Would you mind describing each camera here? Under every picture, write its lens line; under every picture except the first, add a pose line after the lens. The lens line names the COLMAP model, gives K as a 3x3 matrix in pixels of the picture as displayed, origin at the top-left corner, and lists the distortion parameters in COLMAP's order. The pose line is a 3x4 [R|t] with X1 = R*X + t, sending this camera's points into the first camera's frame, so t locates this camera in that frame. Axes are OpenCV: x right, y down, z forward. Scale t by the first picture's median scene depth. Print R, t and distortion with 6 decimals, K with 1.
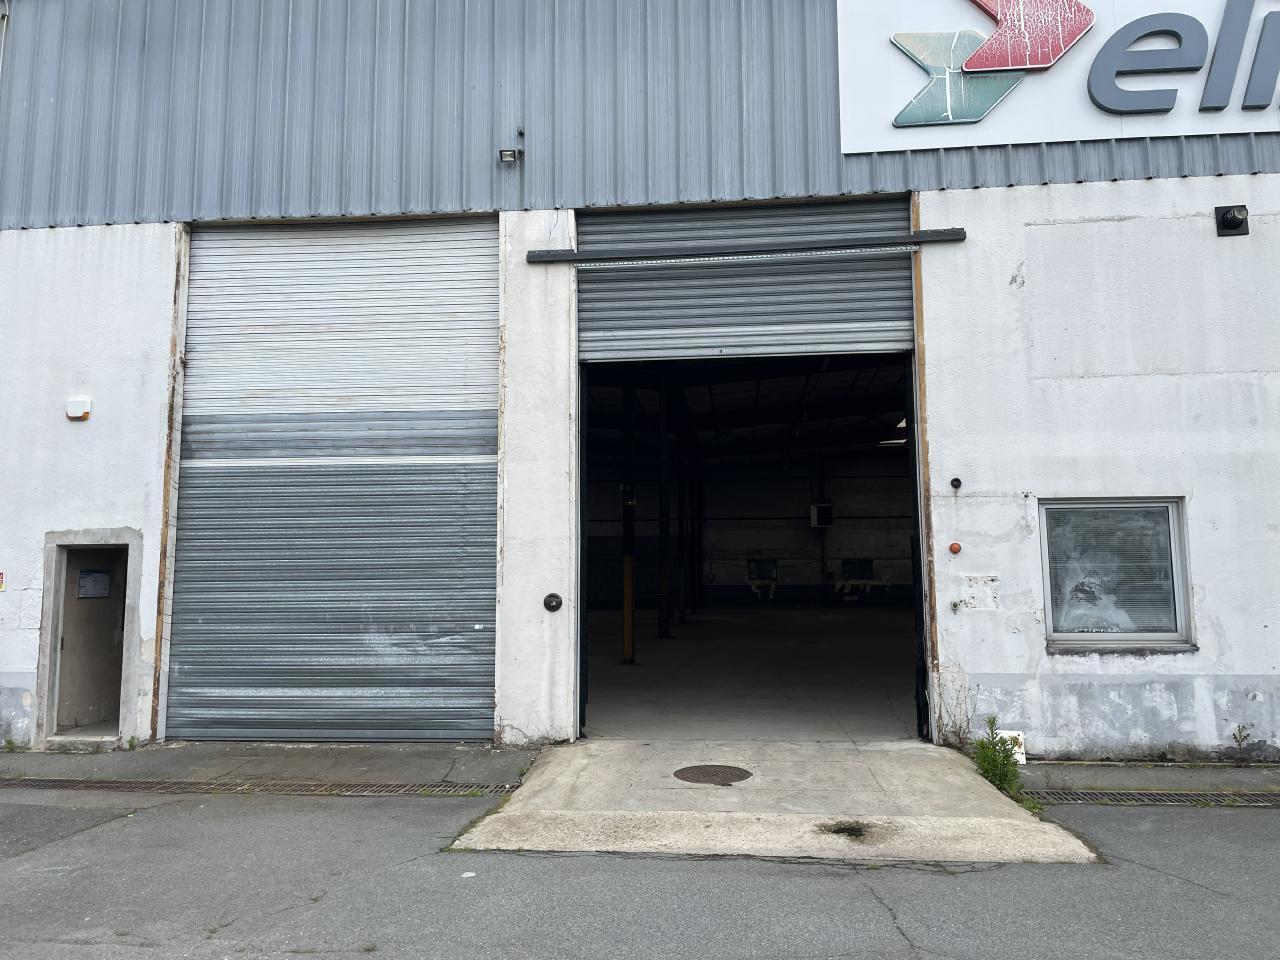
lens RADIAL K [[966.9, 0, 643.5], [0, 966.9, 463.0], [0, 0, 1]] dist [0.086322, -0.117650]
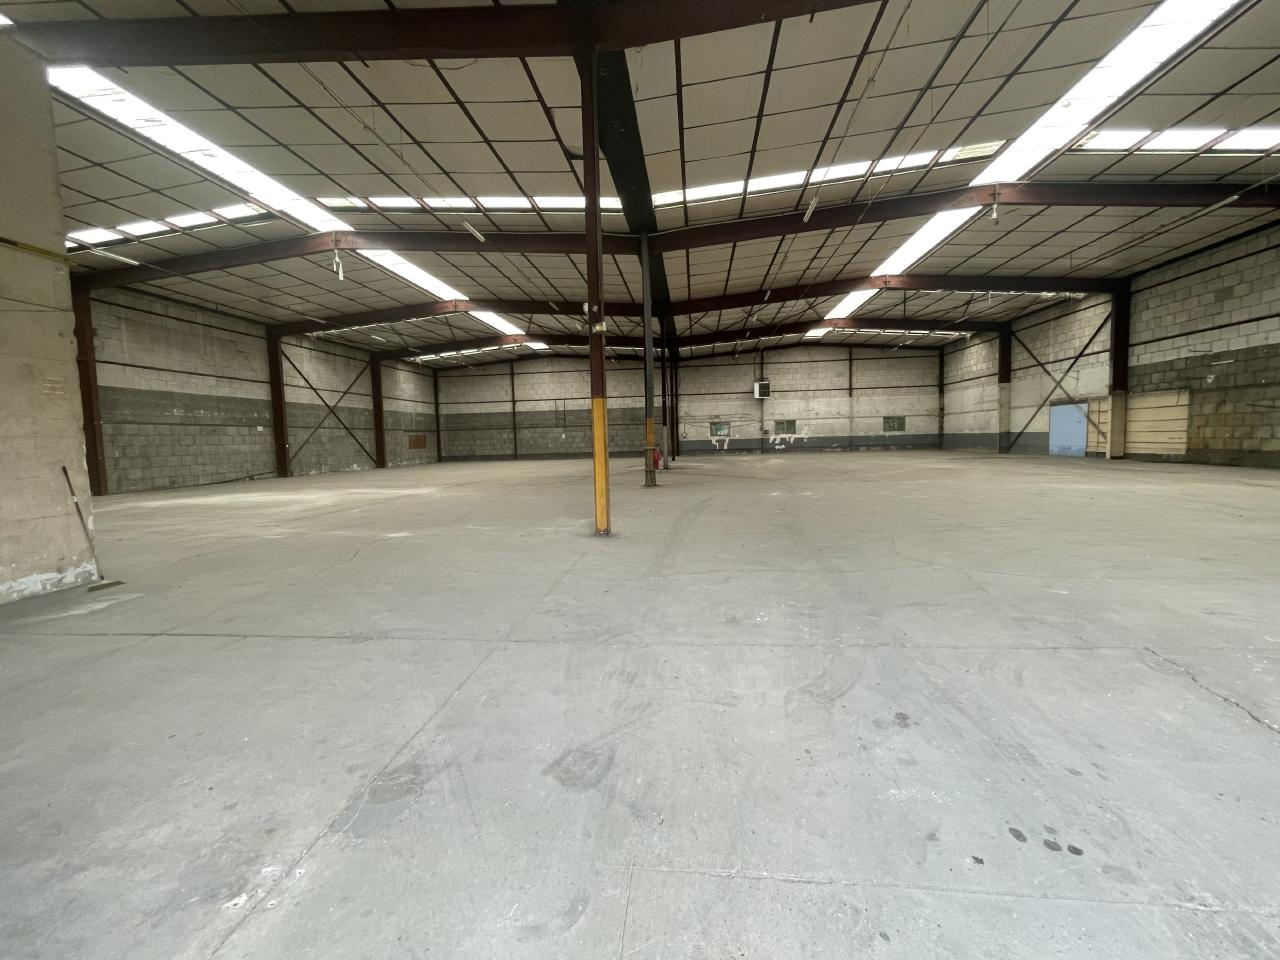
lens RADIAL K [[528.7, 0, 640.6], [0, 528.7, 477.4], [0, 0, 1]] dist [-0.002294, -0.000101]
pose [[0.999758, -0.021376, -0.005189, 0.035808], [0.021972, 0.981540, 0.189992, 0.148860], [0.001032, -0.190060, 0.981772, 1.106816]]
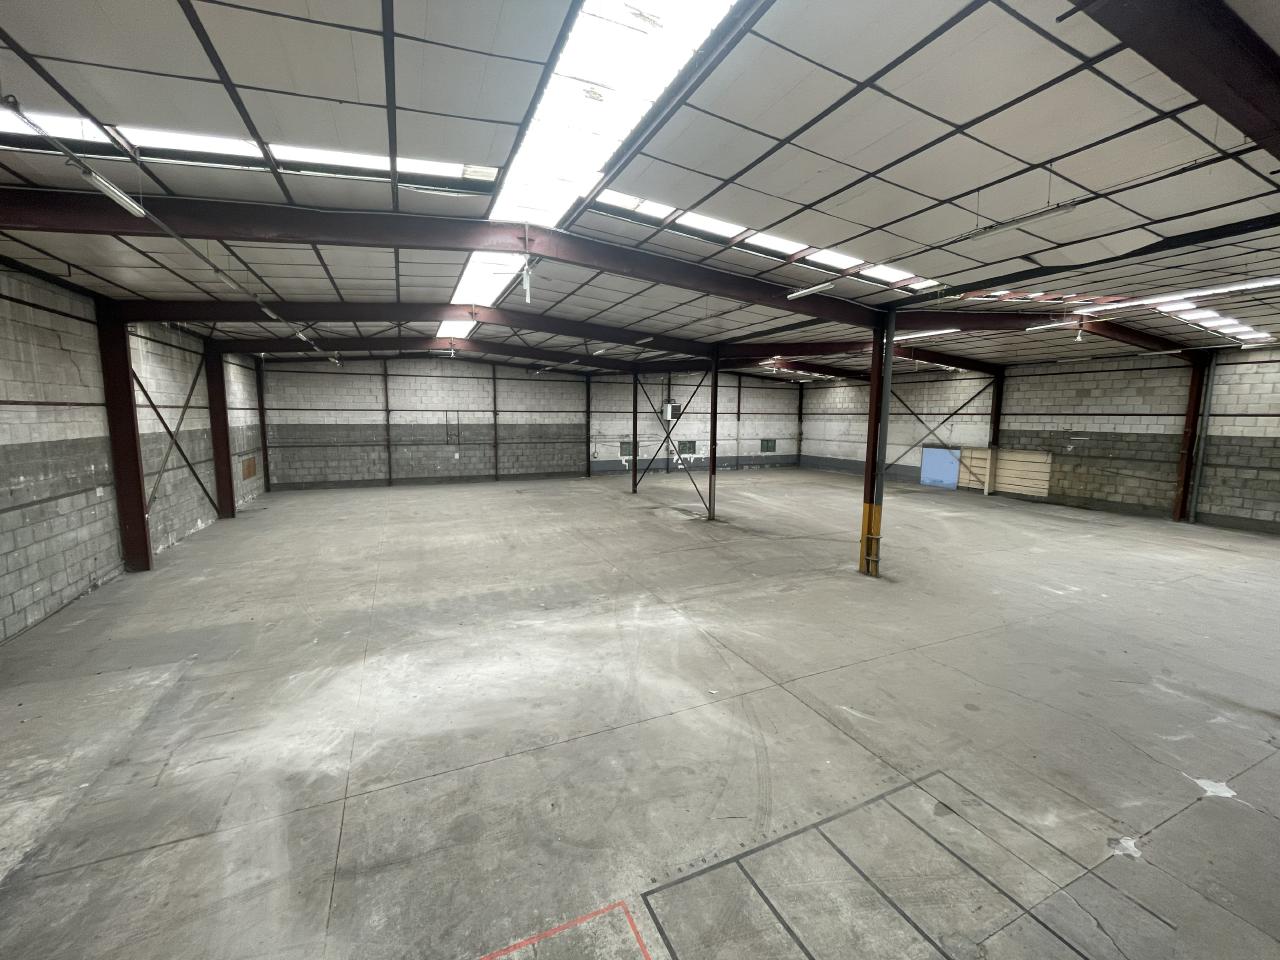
lens RADIAL K [[521.1, 0, 640.9], [0, 521.1, 478.0], [0, 0, 1]] dist [-0.002281, -0.000306]
pose [[0.863924, -0.047968, 0.501333, -1.306619], [-0.071958, 0.973483, 0.217146, -0.079488], [-0.498456, -0.223673, 0.837563, 1.830384]]
